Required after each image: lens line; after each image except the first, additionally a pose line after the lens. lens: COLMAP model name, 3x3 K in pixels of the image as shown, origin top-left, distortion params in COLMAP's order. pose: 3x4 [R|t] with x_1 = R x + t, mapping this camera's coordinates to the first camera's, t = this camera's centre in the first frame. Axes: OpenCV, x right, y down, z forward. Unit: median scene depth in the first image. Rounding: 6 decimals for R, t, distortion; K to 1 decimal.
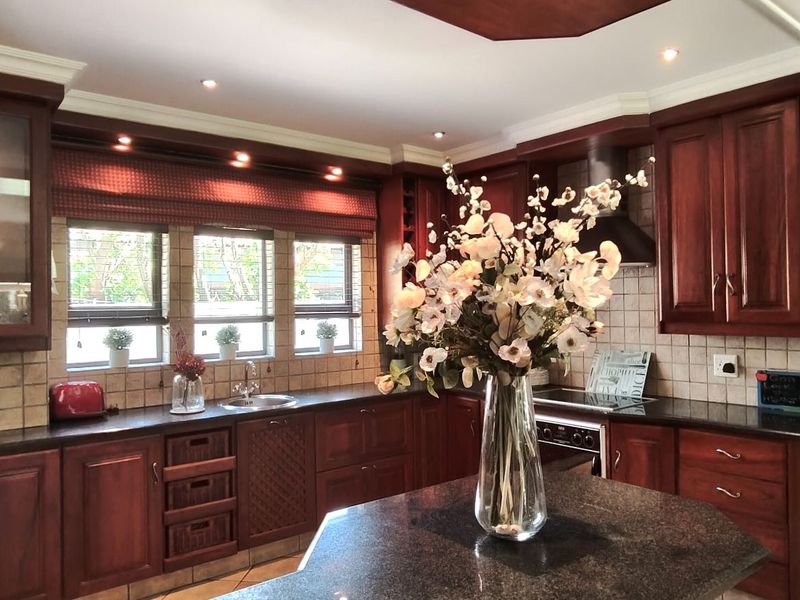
lens RADIAL K [[628.2, 0, 400.4], [0, 628.2, 300.0], [0, 0, 1]] dist [-0.003934, -0.000841]
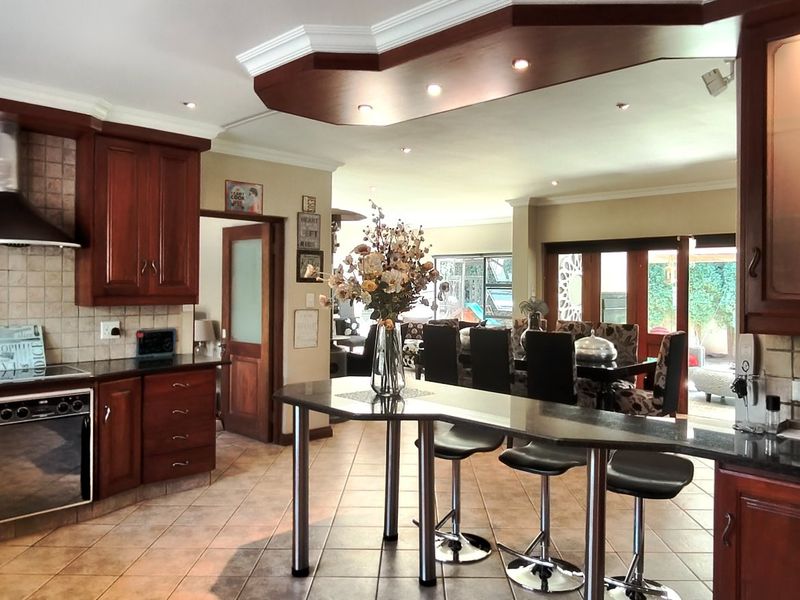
lens RADIAL K [[628.2, 0, 400.4], [0, 628.2, 297.5], [0, 0, 1]] dist [-0.003934, -0.000841]
pose [[-0.098135, -0.002816, 0.995169, -0.817923], [-0.011892, 0.999928, 0.001656, 0.028493], [-0.995102, -0.011672, -0.098161, 0.537896]]
